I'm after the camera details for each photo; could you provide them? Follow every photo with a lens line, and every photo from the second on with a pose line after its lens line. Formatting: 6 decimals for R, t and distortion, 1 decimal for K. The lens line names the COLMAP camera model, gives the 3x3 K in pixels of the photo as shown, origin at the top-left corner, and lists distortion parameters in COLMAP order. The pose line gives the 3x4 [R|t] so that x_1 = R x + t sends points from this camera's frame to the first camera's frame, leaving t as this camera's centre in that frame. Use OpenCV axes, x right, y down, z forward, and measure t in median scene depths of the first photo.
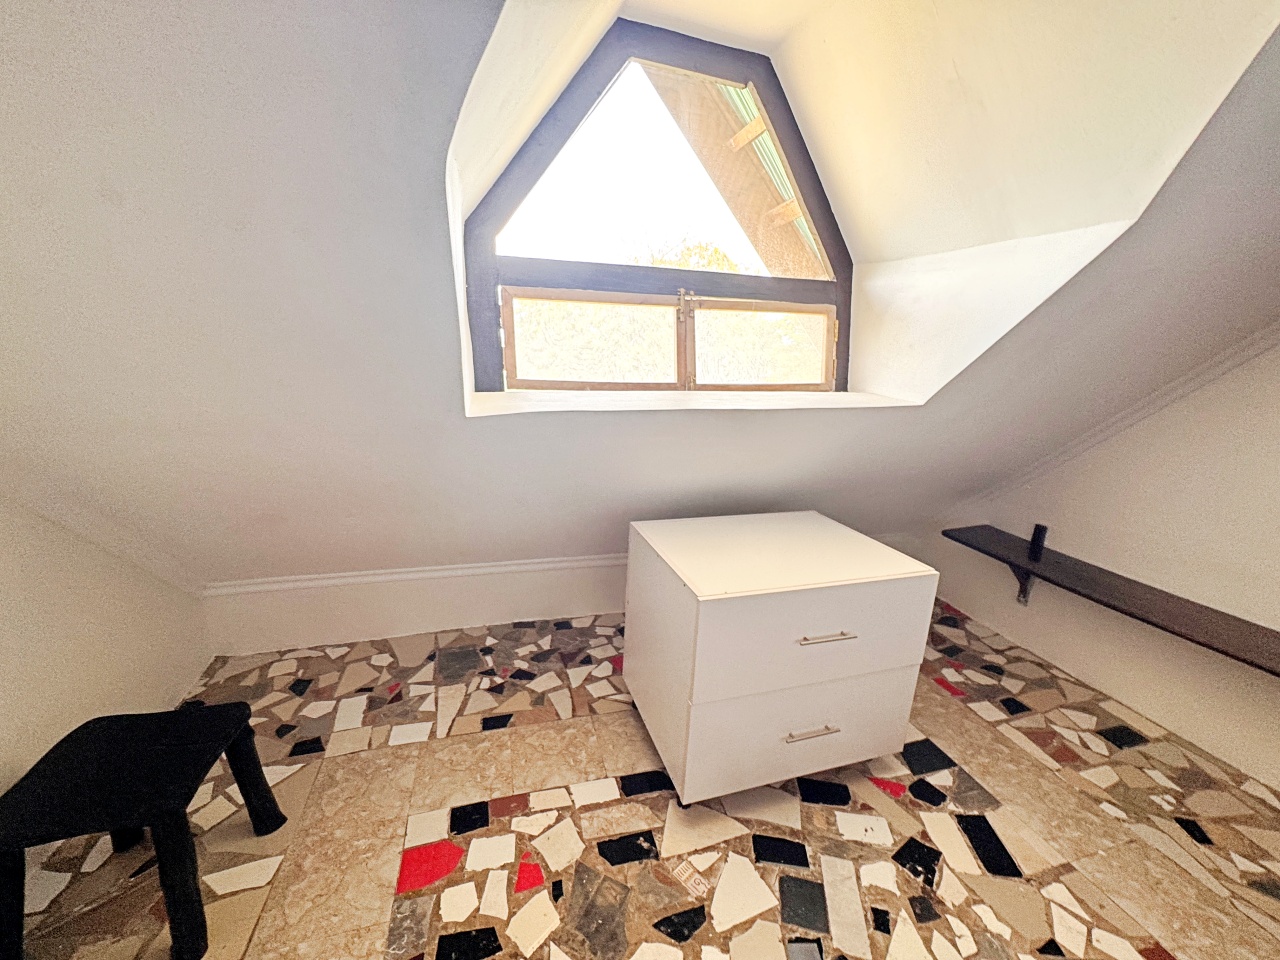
lens RADIAL K [[516.8, 0, 639.5], [0, 516.8, 484.2], [0, 0, 1]] dist [-0.000299, 0.000067]
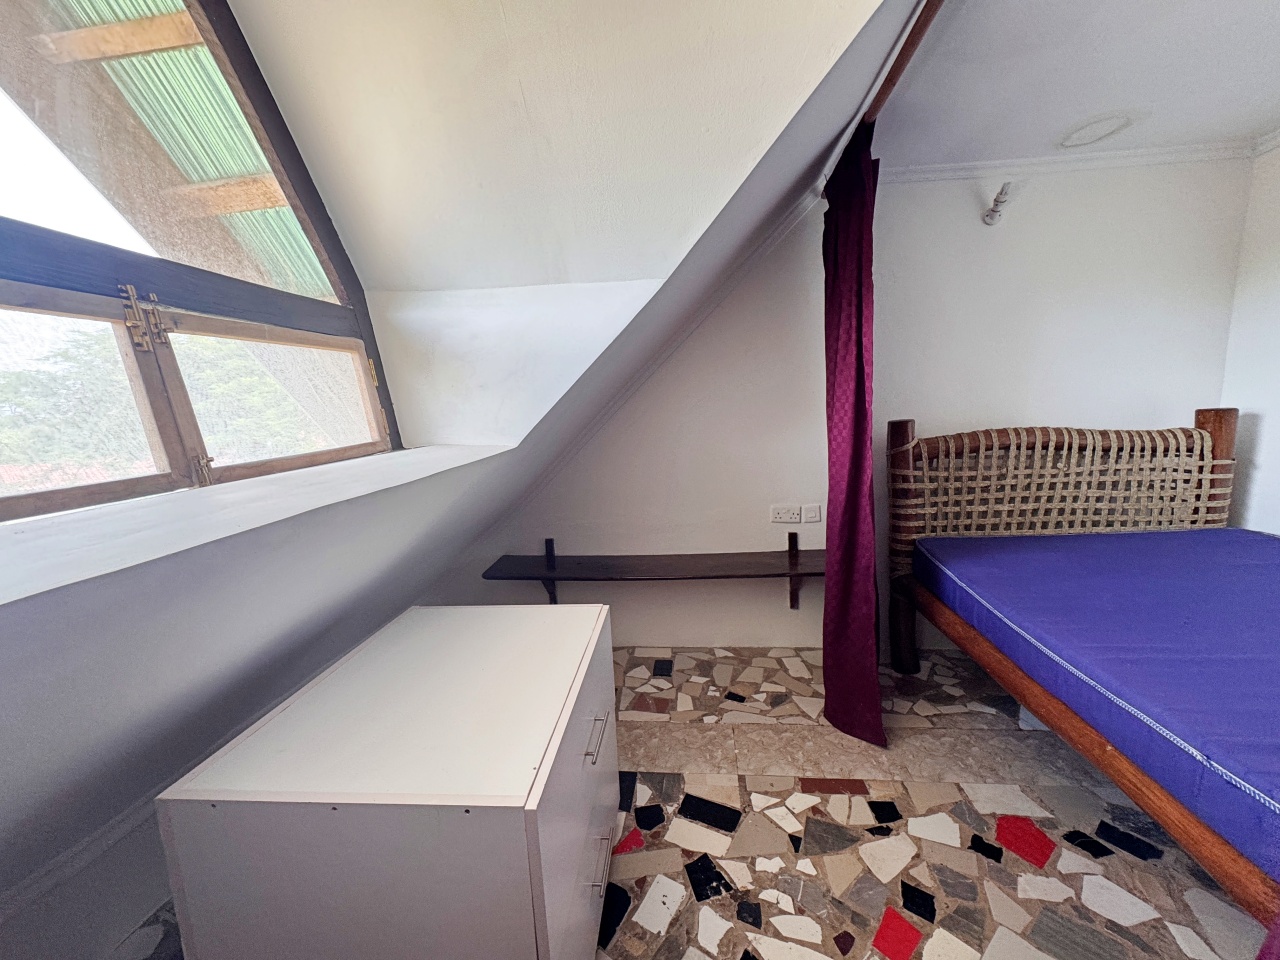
lens RADIAL K [[516.8, 0, 639.5], [0, 516.8, 484.2], [0, 0, 1]] dist [-0.000299, 0.000067]
pose [[0.380012, -0.197411, 0.903670, -0.219604], [0.291702, 0.952685, 0.085451, -0.104143], [-0.877782, 0.231130, 0.419617, 0.428253]]
